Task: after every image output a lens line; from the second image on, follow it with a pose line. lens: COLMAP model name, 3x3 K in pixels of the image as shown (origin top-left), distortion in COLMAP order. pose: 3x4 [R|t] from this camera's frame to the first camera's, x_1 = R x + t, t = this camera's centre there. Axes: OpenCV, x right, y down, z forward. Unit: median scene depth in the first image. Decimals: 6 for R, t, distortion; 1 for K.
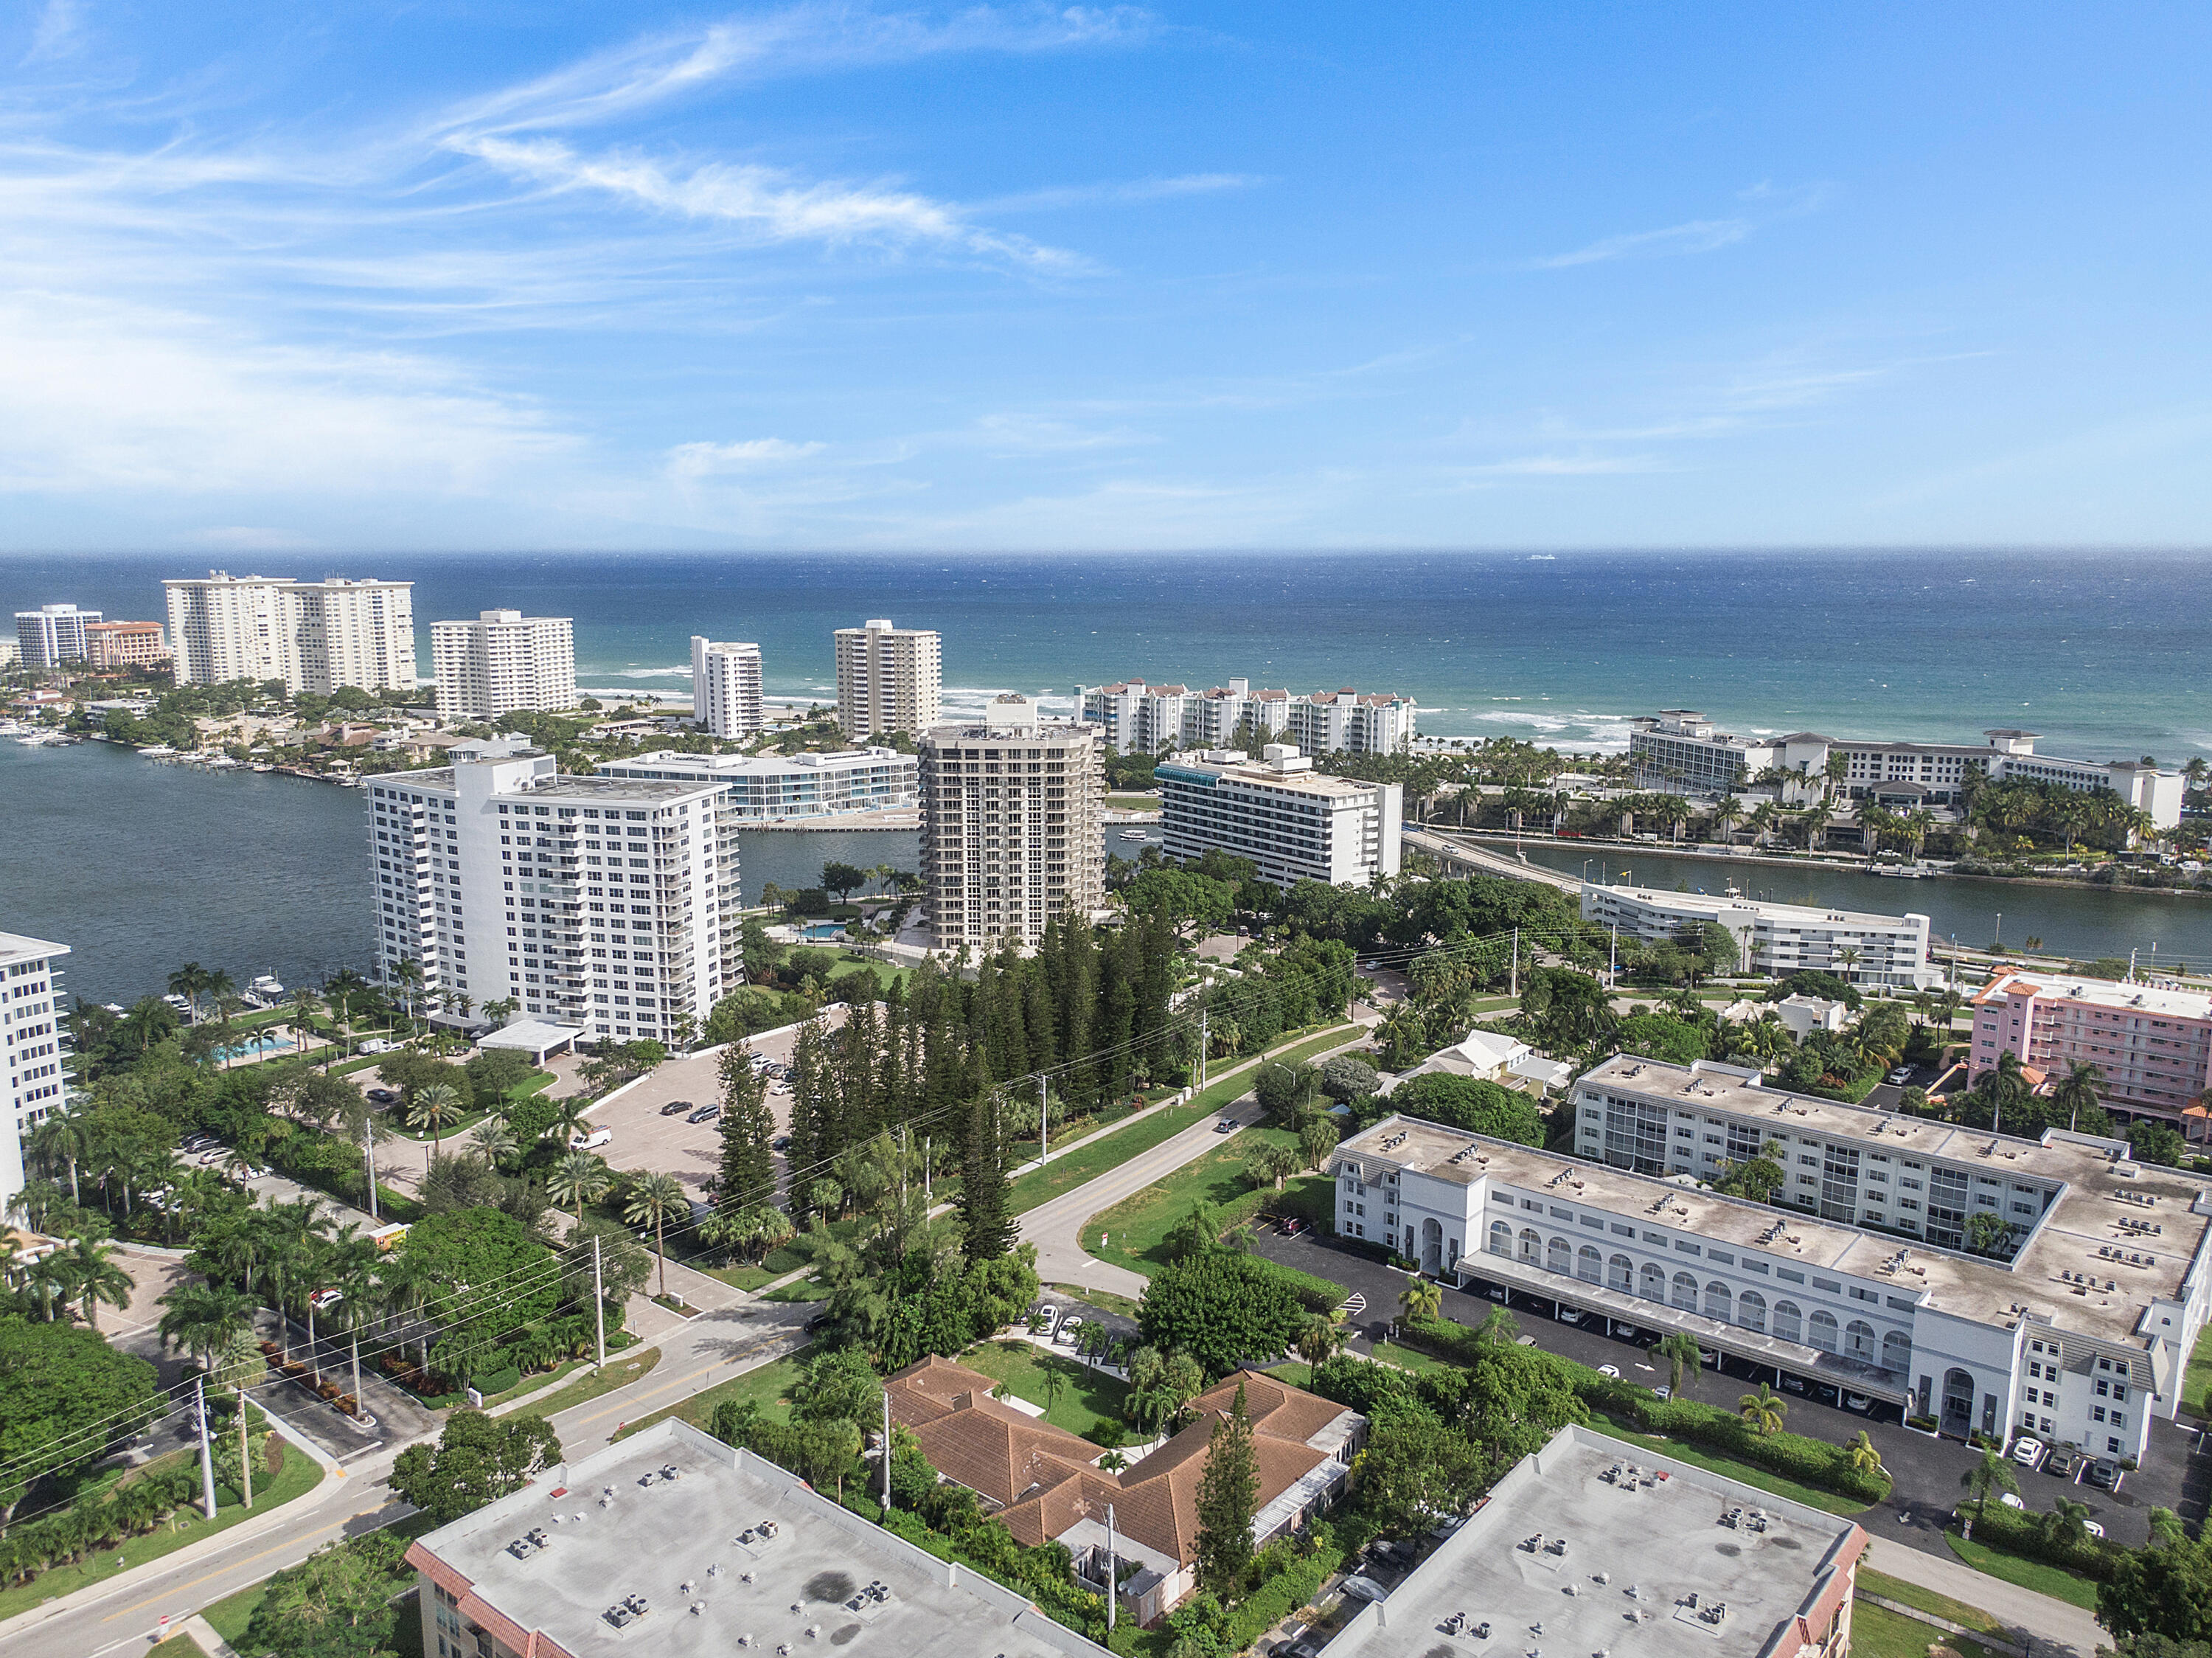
lens RADIAL K [[1651.0, 0, 1099.4], [0, 1651.0, 828.8], [0, 0, 1]] dist [0.023577, -0.003327]
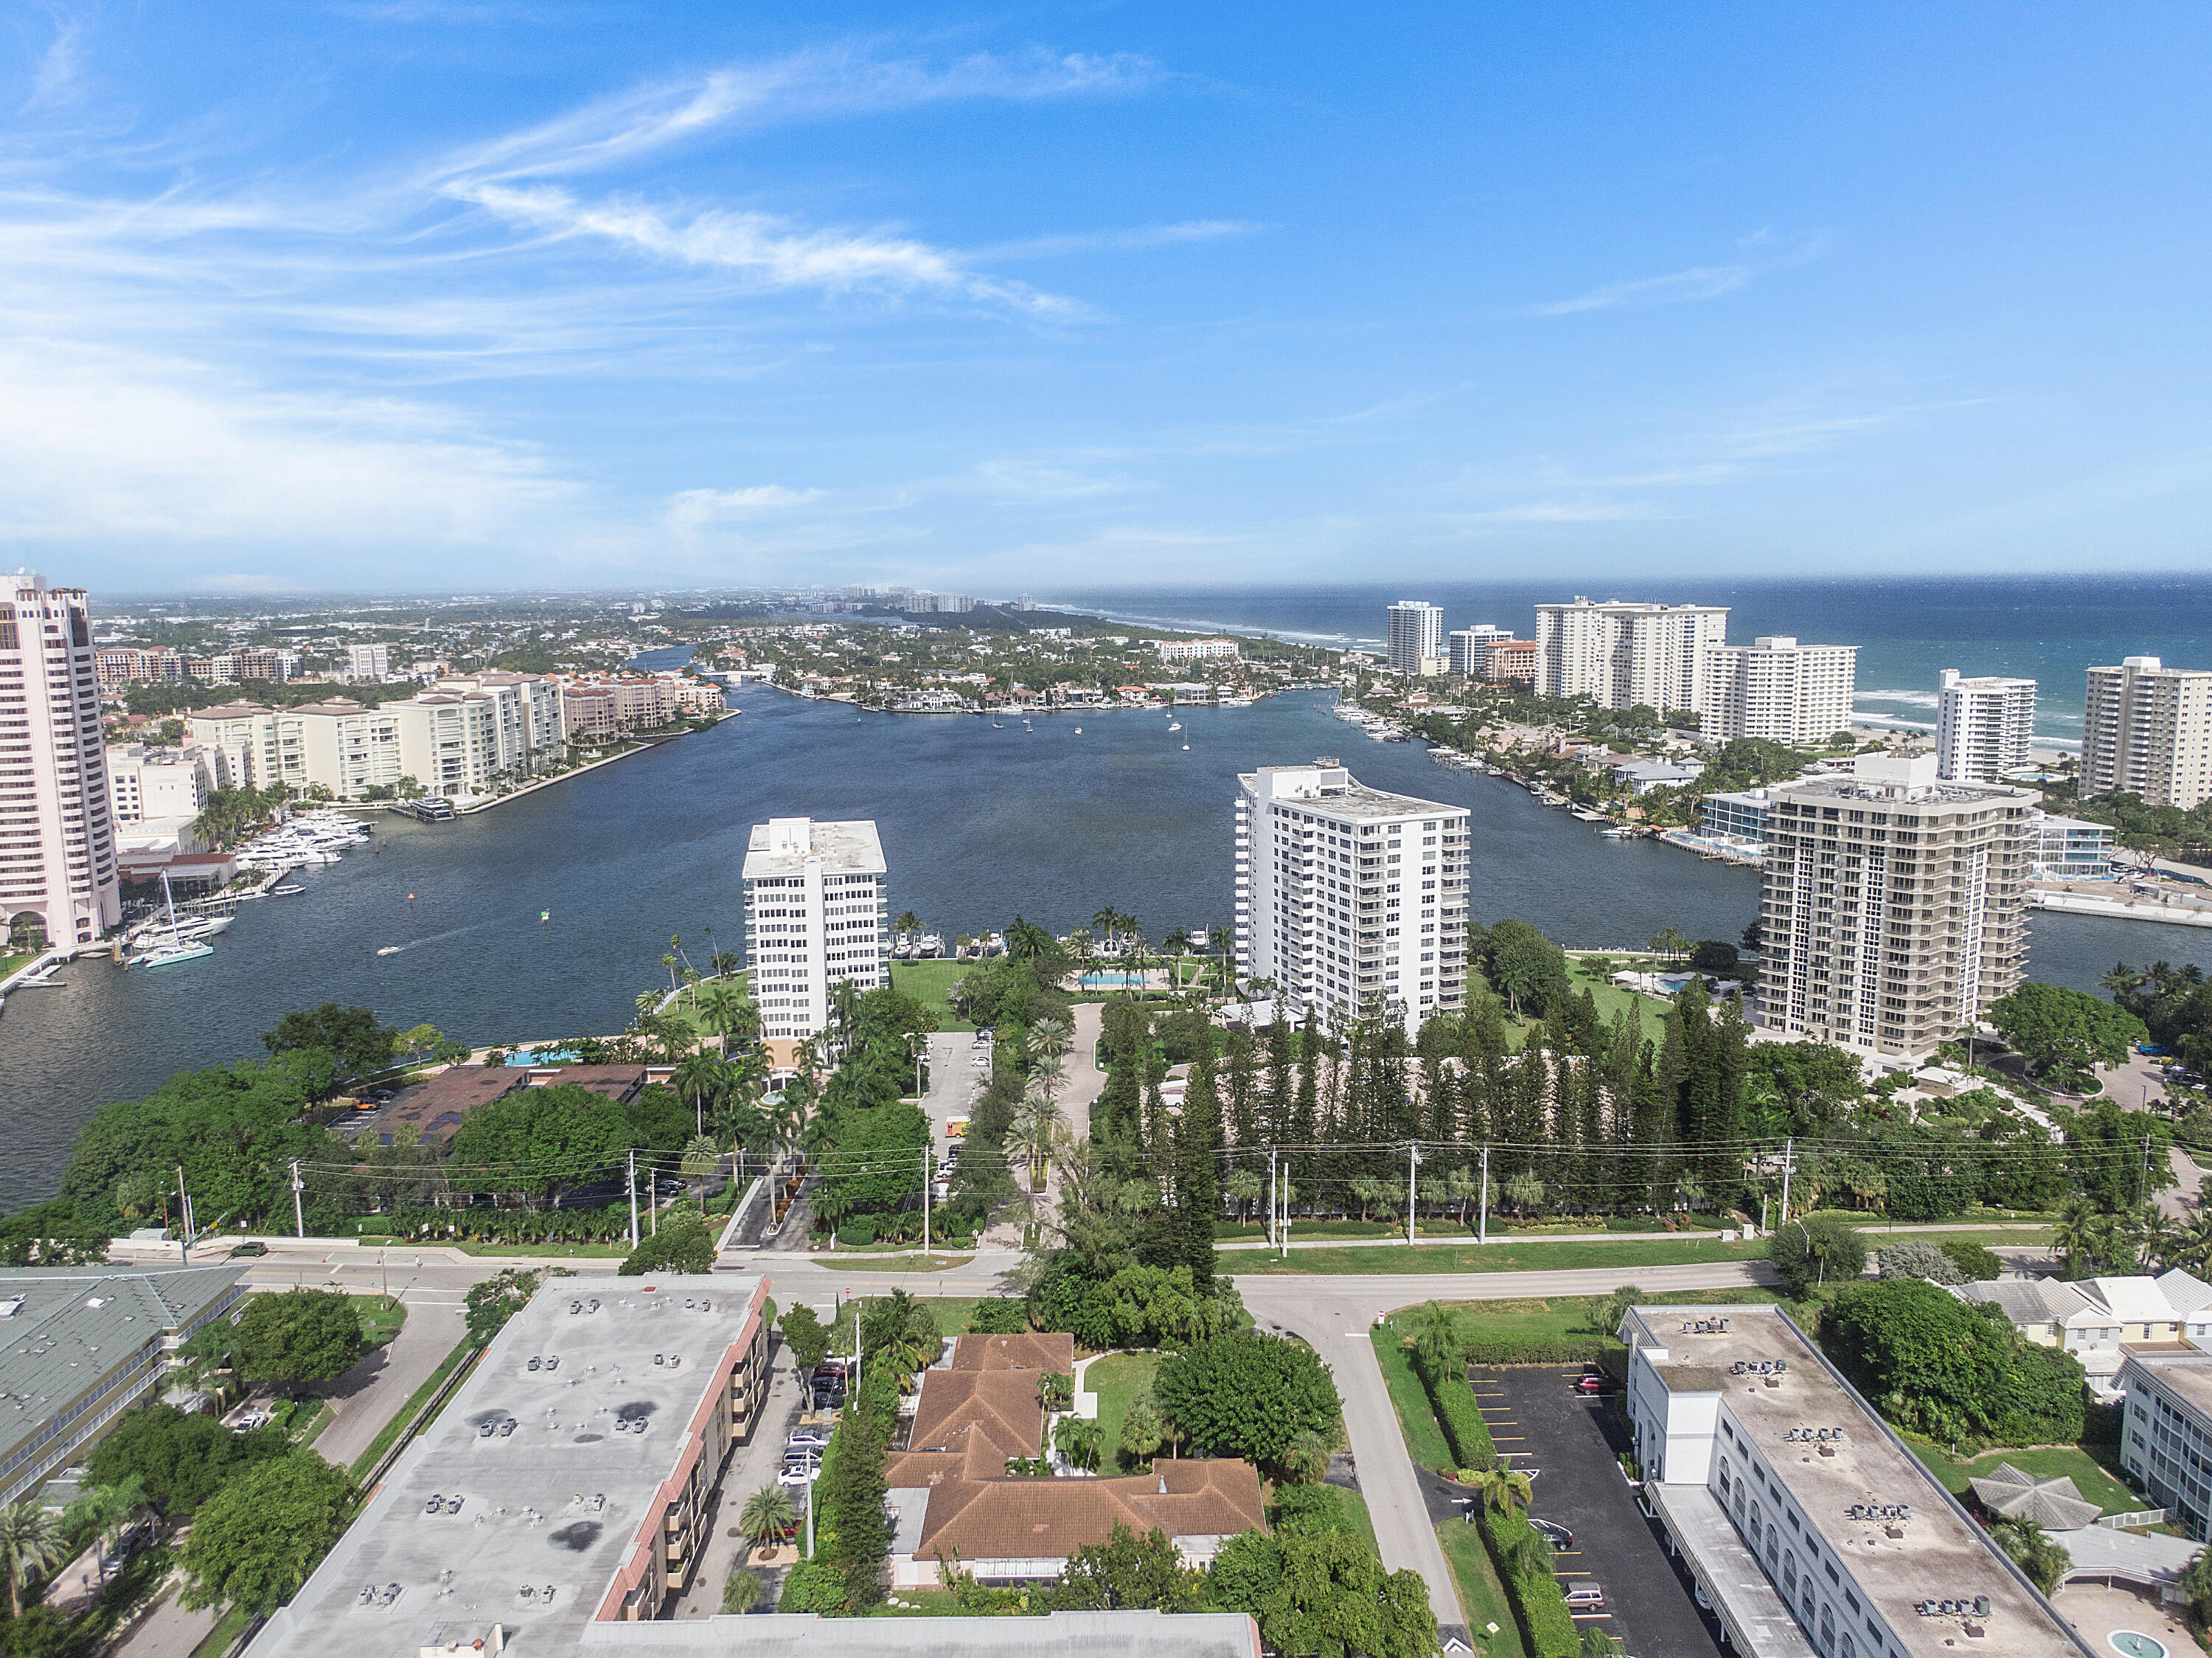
lens RADIAL K [[1651.0, 0, 1099.4], [0, 1651.0, 828.8], [0, 0, 1]] dist [0.023577, -0.003327]
pose [[0.636525, 0.111713, -0.763123, 0.350488], [-0.122163, 0.991567, 0.043258, -0.028060], [0.761520, 0.065691, 0.644804, 0.152886]]
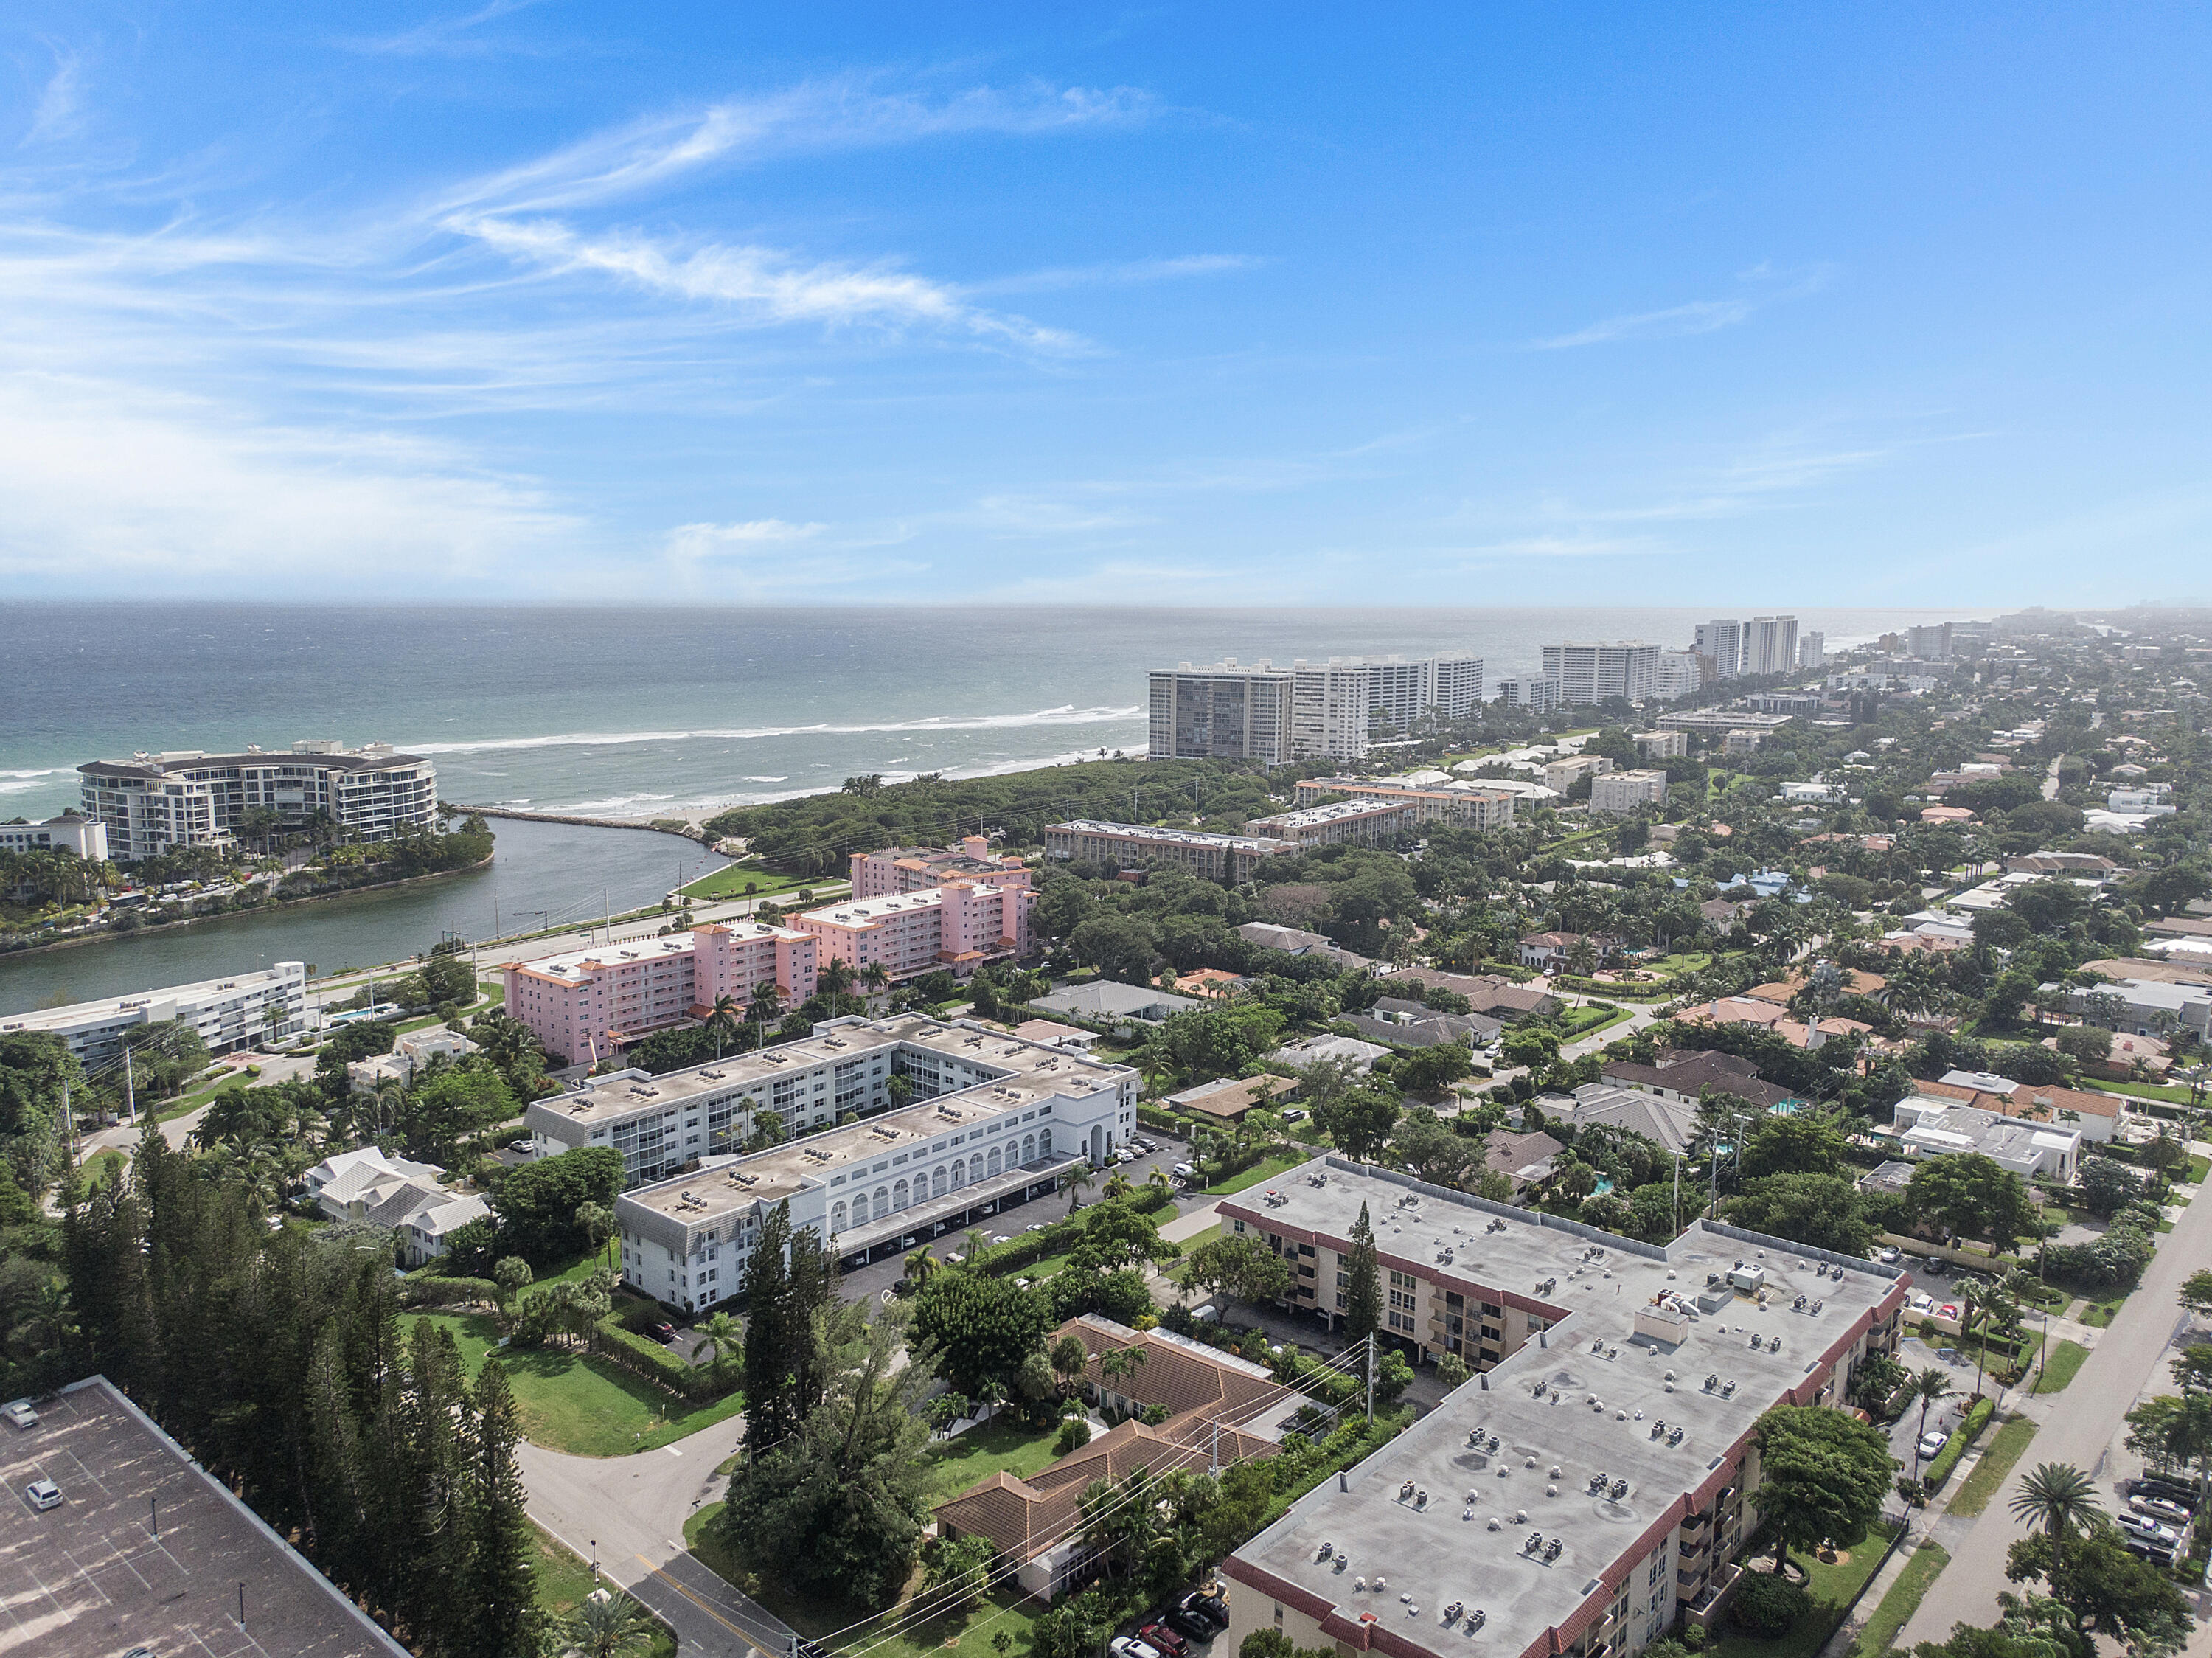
lens RADIAL K [[1642.1, 0, 1111.7], [0, 1642.1, 833.5], [0, 0, 1]] dist [0.024954, -0.035075]
pose [[0.033695, -0.147628, 0.988469, -0.479521], [0.168979, 0.975633, 0.139951, -0.080822], [-0.985044, 0.162314, 0.057820, 0.403931]]
